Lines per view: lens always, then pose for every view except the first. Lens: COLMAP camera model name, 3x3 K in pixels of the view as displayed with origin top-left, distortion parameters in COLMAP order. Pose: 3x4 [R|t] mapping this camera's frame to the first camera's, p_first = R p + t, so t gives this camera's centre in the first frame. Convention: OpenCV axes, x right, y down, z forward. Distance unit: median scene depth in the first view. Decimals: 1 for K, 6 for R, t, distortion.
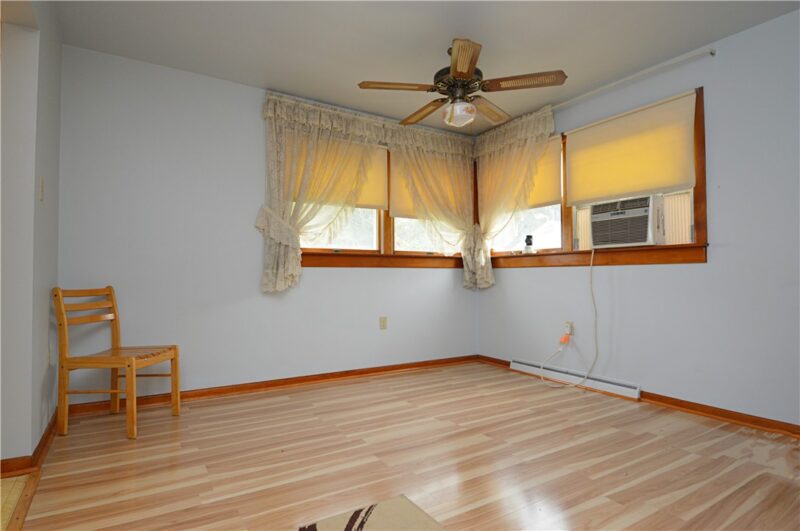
lens RADIAL K [[439.8, 0, 405.9], [0, 439.8, 261.8], [0, 0, 1]] dist [0.001556, -0.012476]
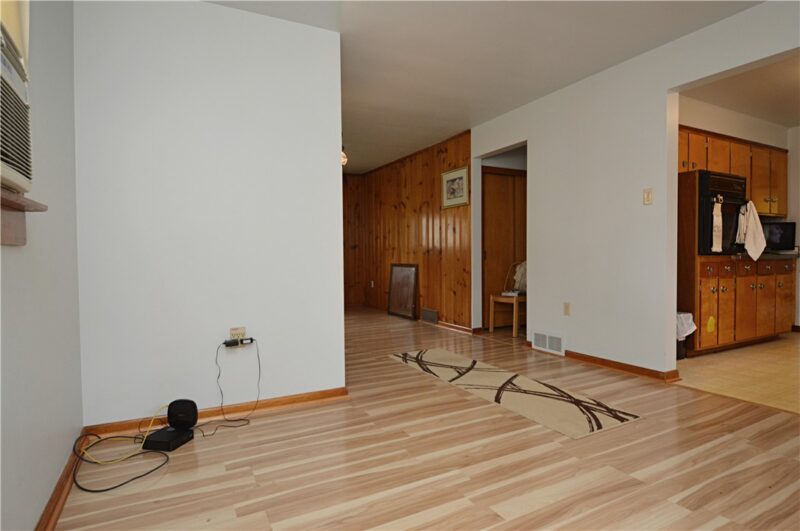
lens RADIAL K [[439.8, 0, 402.9], [0, 439.8, 267.8], [0, 0, 1]] dist [0.001556, -0.012476]
pose [[-0.996280, 0.018093, 0.084254, 0.314972], [0.017868, 0.999835, -0.003419, 0.044126], [-0.084302, -0.001901, -0.996438, 1.987932]]
